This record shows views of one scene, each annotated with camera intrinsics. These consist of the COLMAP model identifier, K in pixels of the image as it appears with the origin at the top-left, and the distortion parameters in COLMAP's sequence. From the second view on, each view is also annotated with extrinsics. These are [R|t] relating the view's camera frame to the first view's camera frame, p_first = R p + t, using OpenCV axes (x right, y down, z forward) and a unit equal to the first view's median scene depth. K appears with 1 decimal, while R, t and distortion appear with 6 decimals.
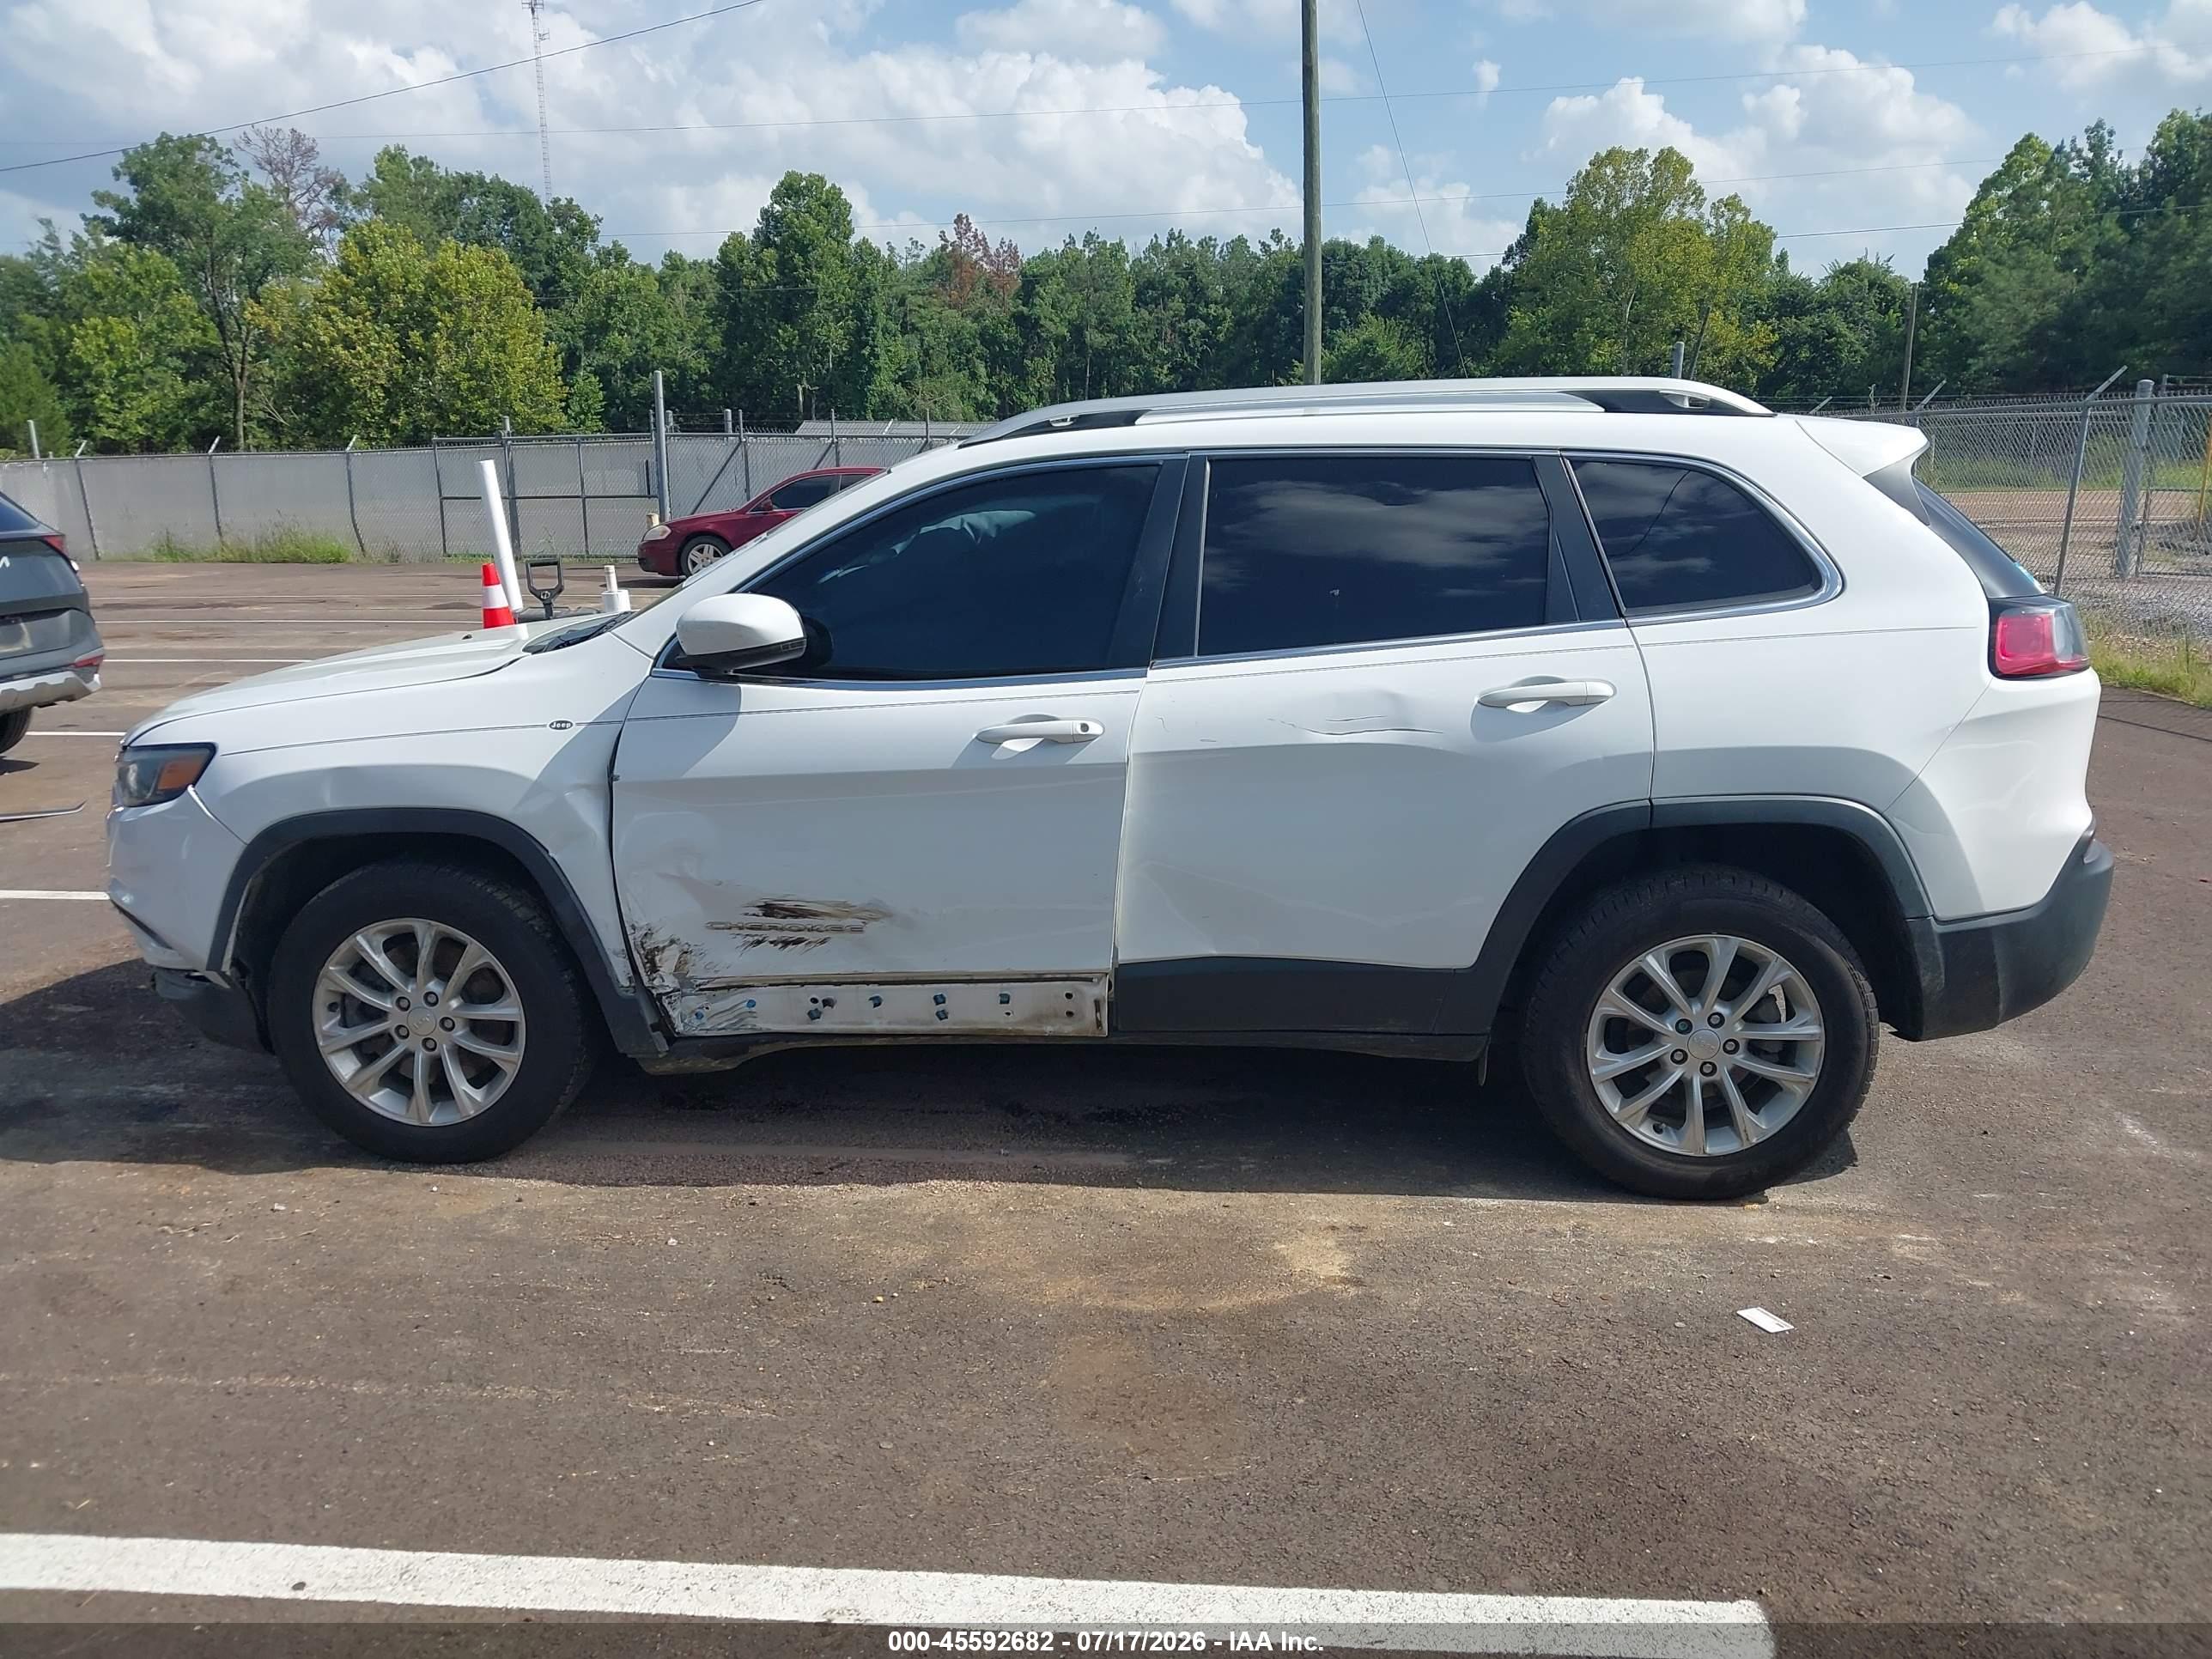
lens RADIAL K [[1836.9, 0, 1106.0], [0, 1836.9, 829.5], [0, 0, 1]] dist [0.011774, 0.000847]
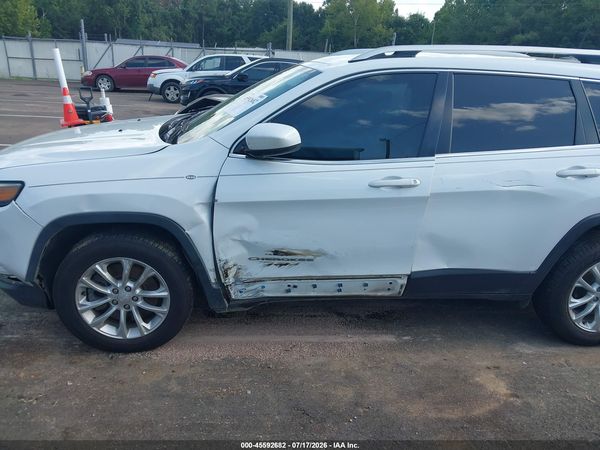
lens RADIAL K [[495.4, 0, 302.7], [0, 495.4, 226.0], [0, 0, 1]] dist [0.044058, -0.061734]
pose [[0.980244, -0.006696, 0.197676, -0.272759], [-0.018084, 0.992207, 0.123283, -0.072937], [-0.196961, -0.124422, 0.972484, 0.338643]]
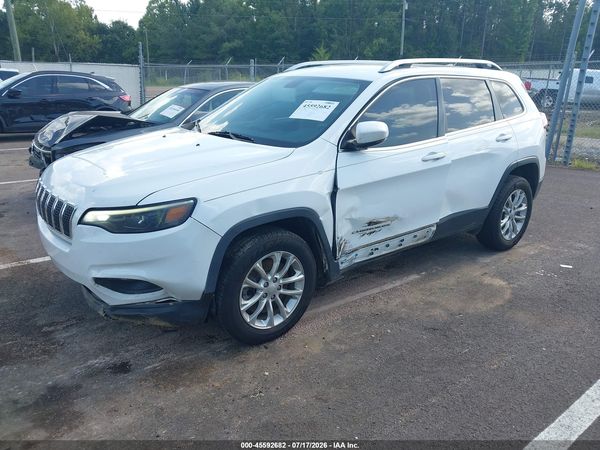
lens RADIAL K [[488.8, 0, 314.9], [0, 488.8, 226.7], [0, 0, 1]] dist [0.004339, -0.001654]
pose [[0.711244, -0.185563, 0.678010, -0.794941], [0.116675, 0.982313, 0.146454, -0.081899], [-0.693194, -0.025058, 0.720315, 0.452141]]
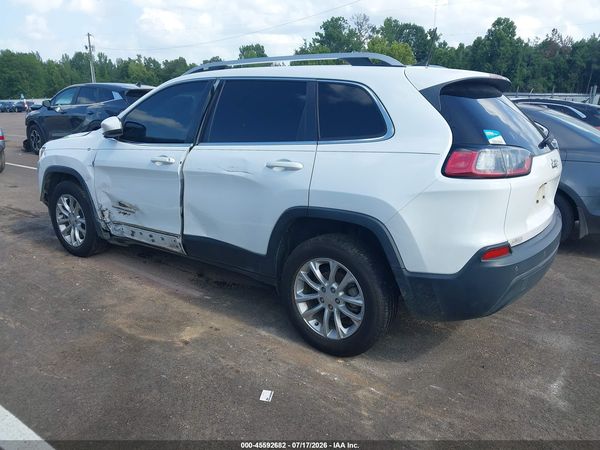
lens RADIAL K [[486.8, 0, 299.1], [0, 486.8, 229.6], [0, 0, 1]] dist [0.006895, 0.001715]
pose [[0.846976, 0.165646, -0.505166, 0.607485], [-0.136445, 0.986122, 0.094585, -0.045609], [0.513823, -0.011183, 0.857823, 0.336319]]
